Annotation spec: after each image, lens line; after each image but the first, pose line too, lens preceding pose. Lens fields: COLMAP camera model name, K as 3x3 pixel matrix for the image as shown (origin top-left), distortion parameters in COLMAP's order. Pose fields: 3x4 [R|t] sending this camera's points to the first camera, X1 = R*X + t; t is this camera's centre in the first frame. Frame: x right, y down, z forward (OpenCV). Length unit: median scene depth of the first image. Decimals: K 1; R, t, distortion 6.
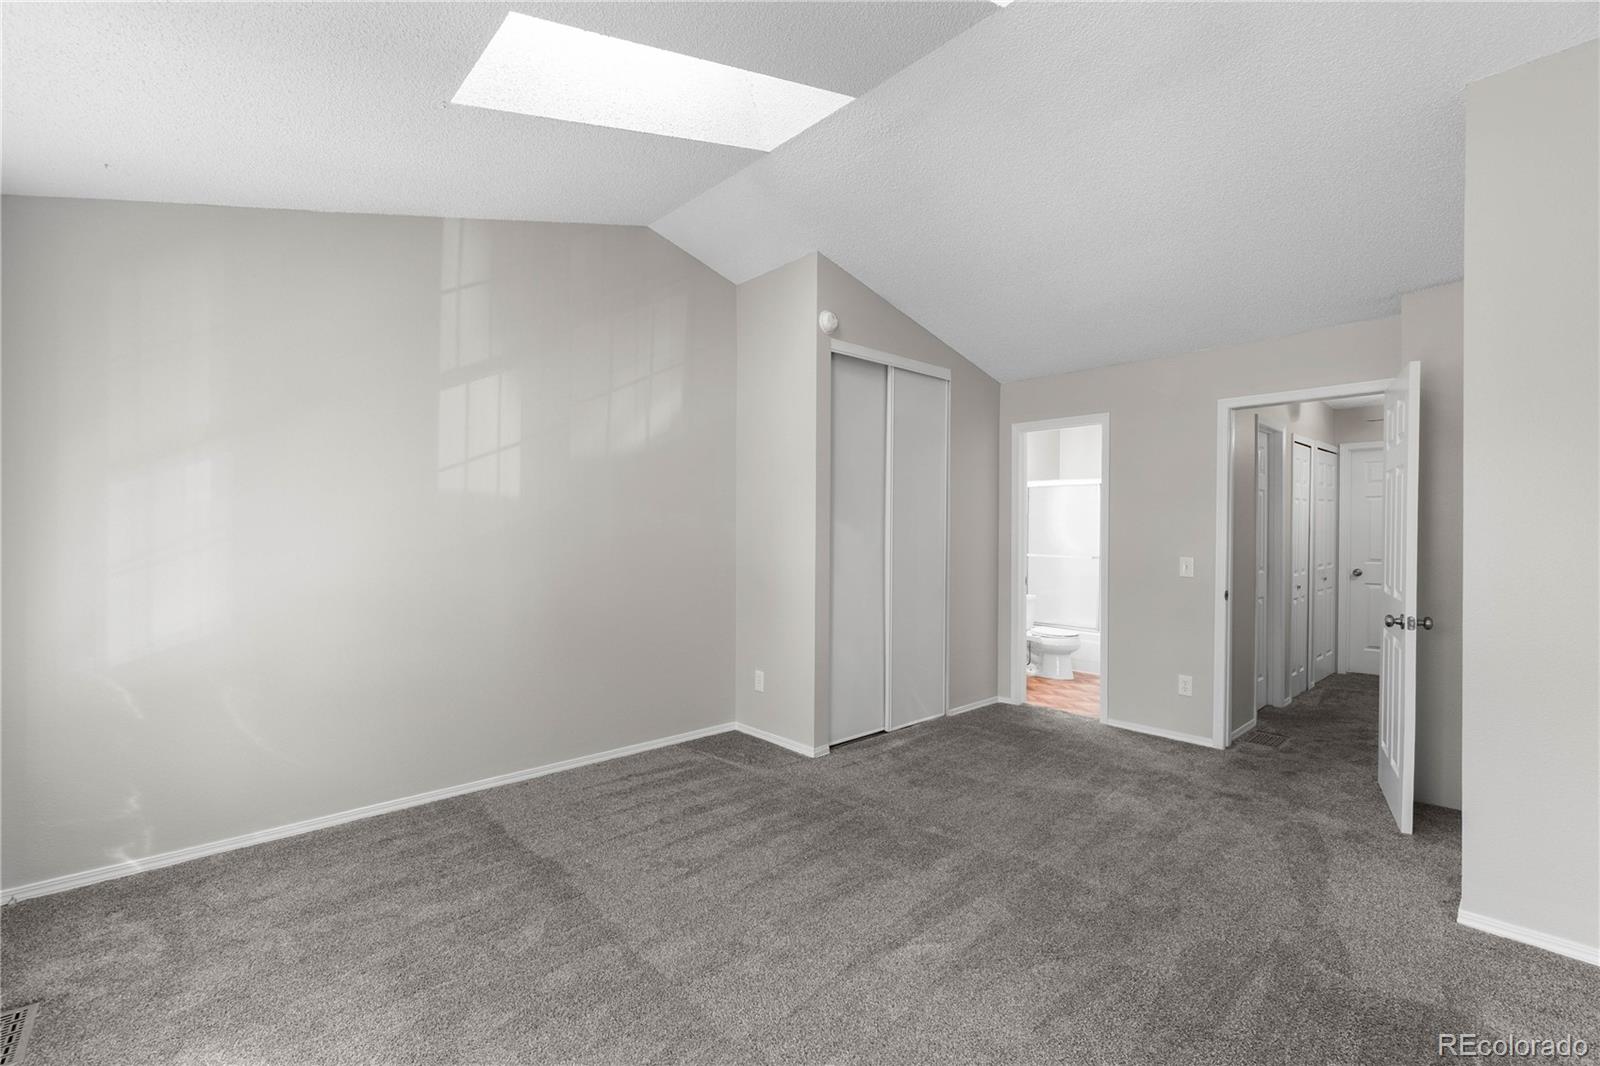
lens RADIAL K [[694.3, 0, 790.5], [0, 694.3, 535.5], [0, 0, 1]] dist [-0.006175, 0.001984]
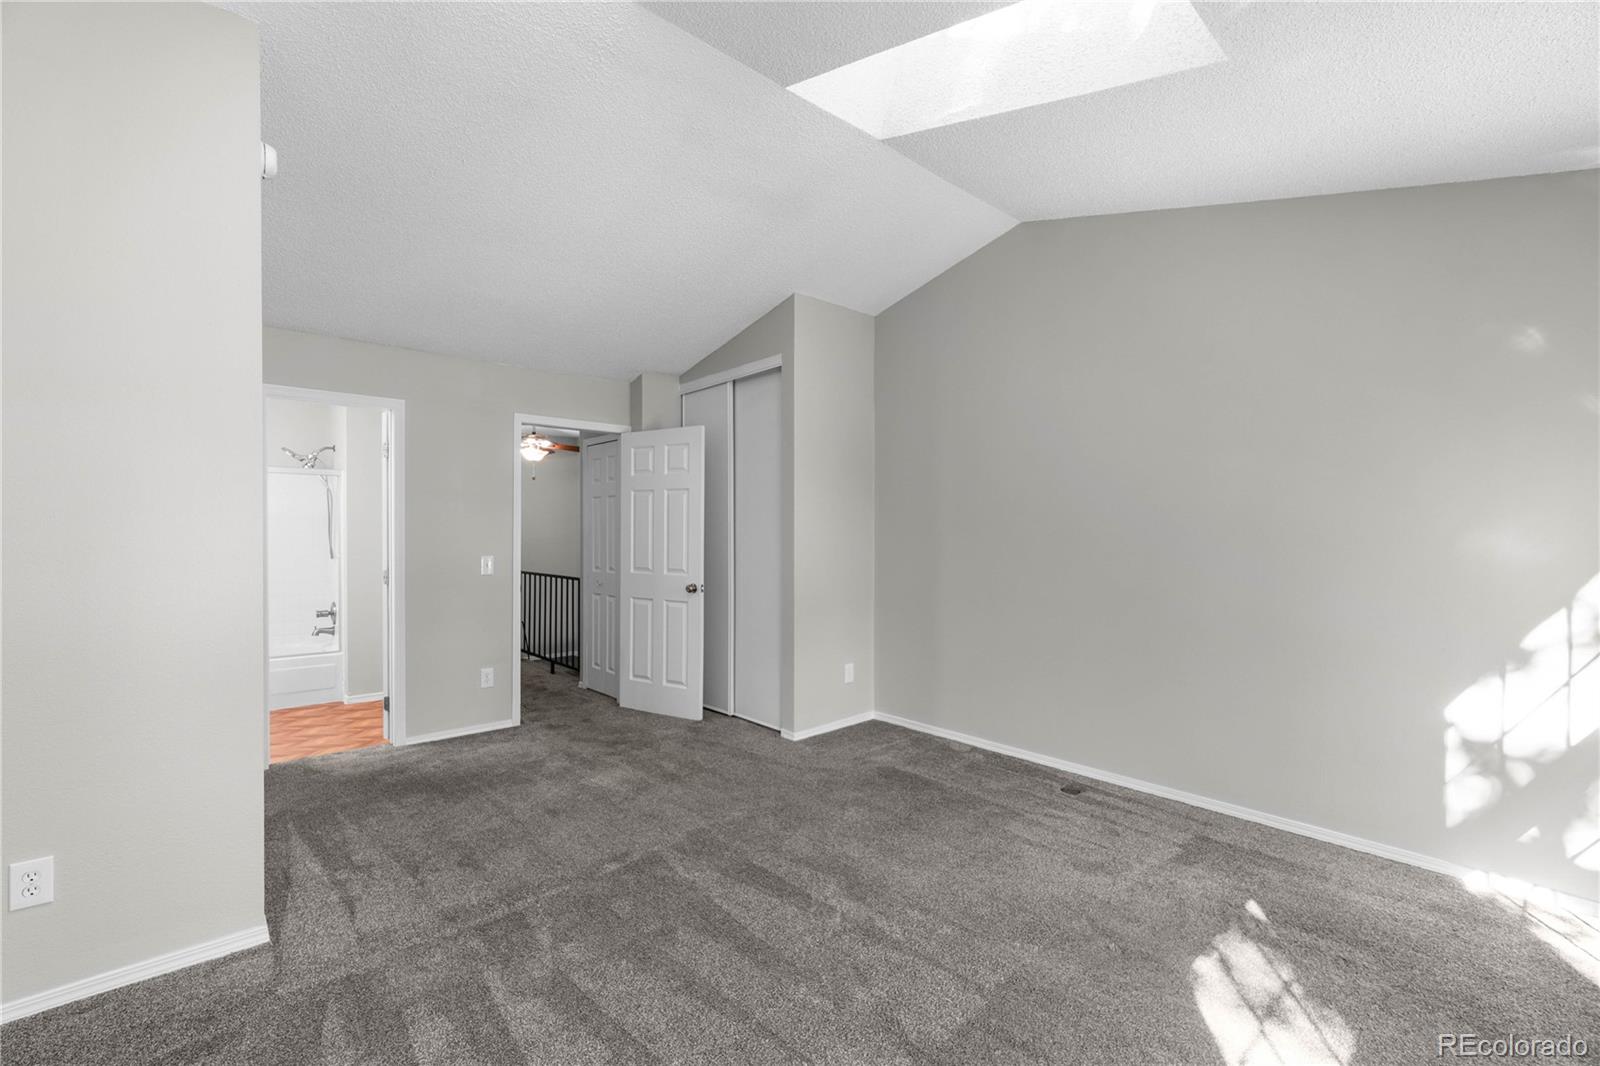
lens RADIAL K [[694.3, 0, 791.5], [0, 694.3, 531.2], [0, 0, 1]] dist [-0.006175, 0.001984]
pose [[0.000000, -0.005399, 0.999985, -0.562064], [0.005652, 0.999969, 0.005399, -0.011264], [-0.999984, 0.005652, 0.000030, 0.621912]]
